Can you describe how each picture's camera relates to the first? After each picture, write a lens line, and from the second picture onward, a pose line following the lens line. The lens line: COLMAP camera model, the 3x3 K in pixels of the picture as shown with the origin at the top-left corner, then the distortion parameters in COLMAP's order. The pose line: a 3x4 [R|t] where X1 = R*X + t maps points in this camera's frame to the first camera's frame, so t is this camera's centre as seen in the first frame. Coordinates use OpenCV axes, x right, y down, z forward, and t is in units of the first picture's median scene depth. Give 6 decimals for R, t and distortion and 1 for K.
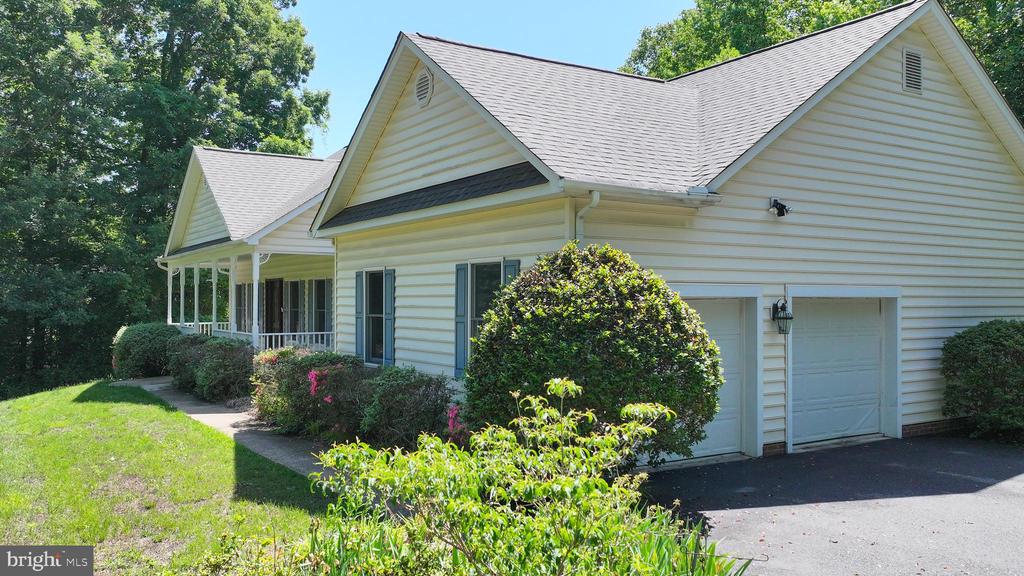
lens RADIAL K [[837.4, 0, 512.0], [0, 837.4, 288.0], [0, 0, 1]] dist [0.006594, -0.011047]
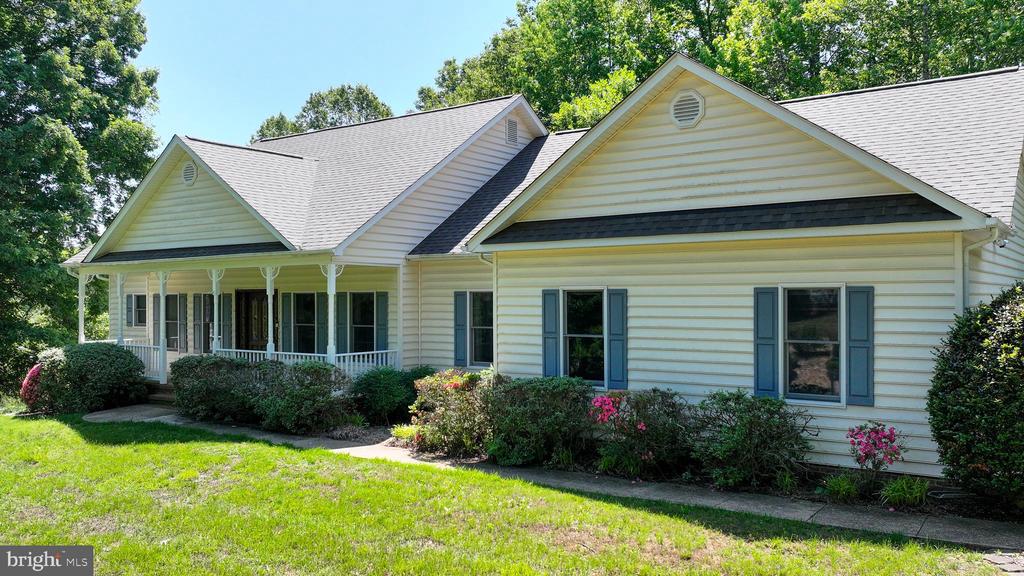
lens RADIAL K [[837.4, 0, 512.0], [0, 837.4, 288.0], [0, 0, 1]] dist [0.006594, -0.011047]
pose [[0.929583, 0.001196, 0.368611, -0.479964], [-0.001831, 0.999997, 0.001371, -0.019213], [-0.368609, -0.001950, 0.929583, 0.107652]]
